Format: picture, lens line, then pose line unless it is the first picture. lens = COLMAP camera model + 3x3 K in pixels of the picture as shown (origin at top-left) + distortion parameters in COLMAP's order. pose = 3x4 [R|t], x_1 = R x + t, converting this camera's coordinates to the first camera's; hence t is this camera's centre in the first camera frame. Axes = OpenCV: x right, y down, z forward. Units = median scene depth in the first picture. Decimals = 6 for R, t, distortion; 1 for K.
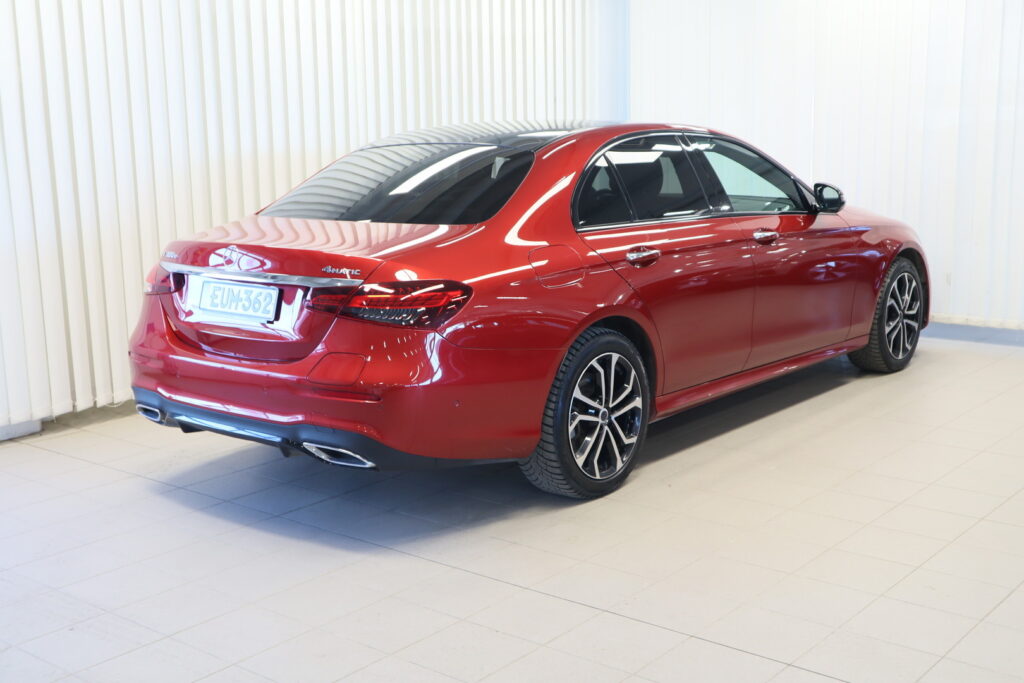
lens RADIAL K [[1240.4, 0, 513.5], [0, 1240.4, 340.0], [0, 0, 1]] dist [0.020531, 0.000000]
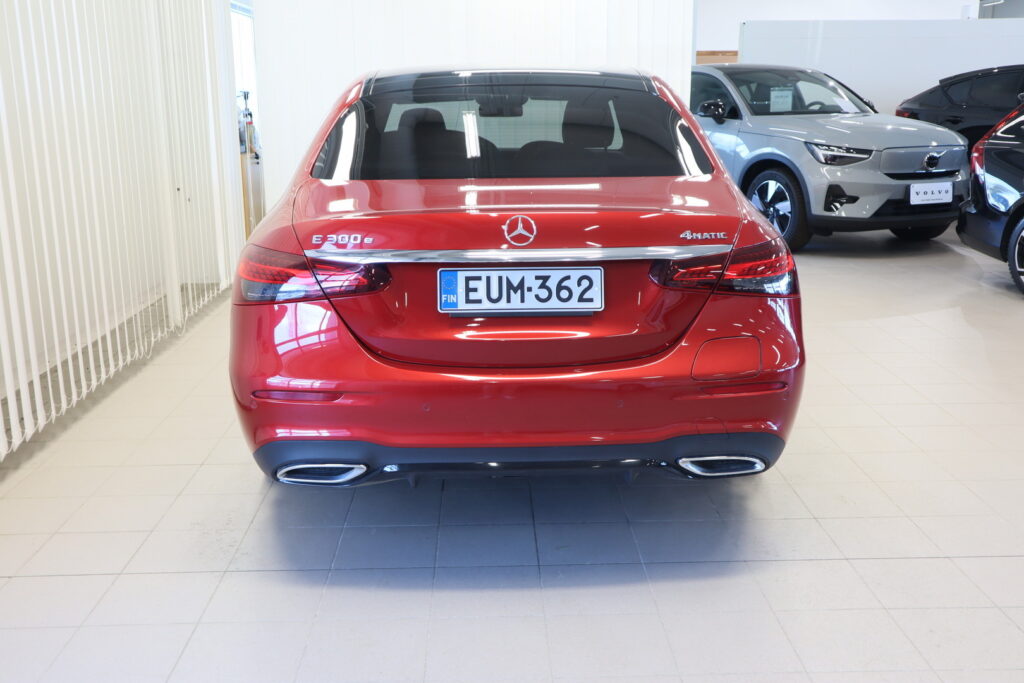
lens RADIAL K [[1149.7, 0, 511.9], [0, 1149.7, 345.1], [0, 0, 1]] dist [-0.002345, 0.000000]
pose [[0.776838, -0.150931, 0.611345, -0.652167], [0.107672, 0.988390, 0.107198, -0.073976], [-0.620427, -0.017450, 0.784070, 0.479588]]
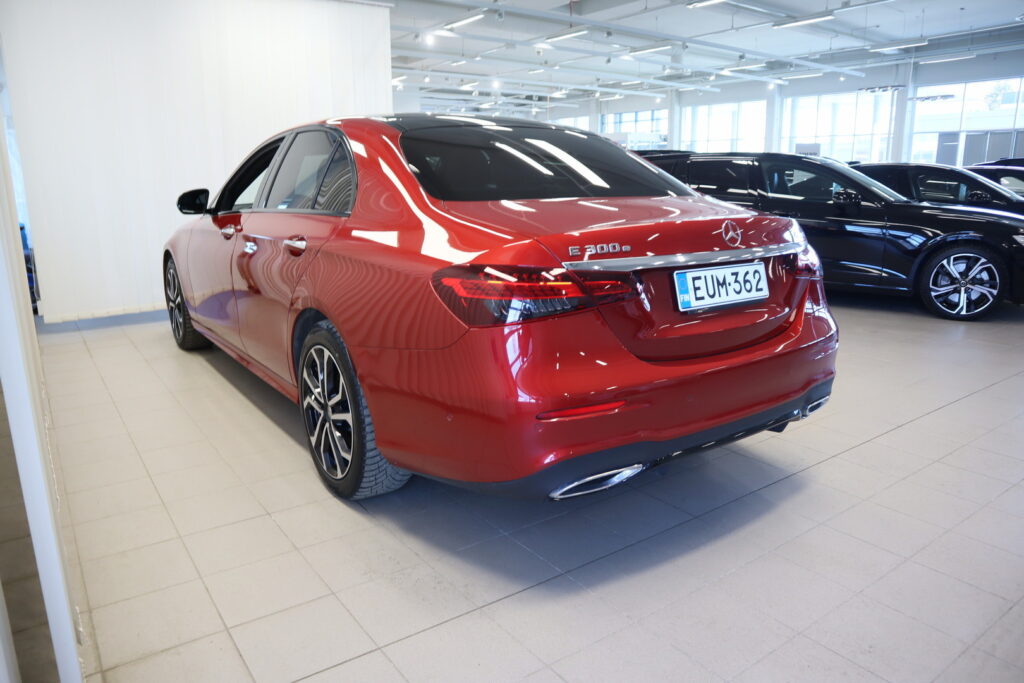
lens RADIAL K [[715.4, 0, 510.6], [0, 715.4, 340.0], [0, 0, 1]] dist [-0.106310, 0.057287]
pose [[0.252807, -0.213248, 0.943724, -0.733215], [0.147576, 0.972494, 0.180215, -0.106016], [-0.956196, 0.093711, 0.277323, 1.021912]]
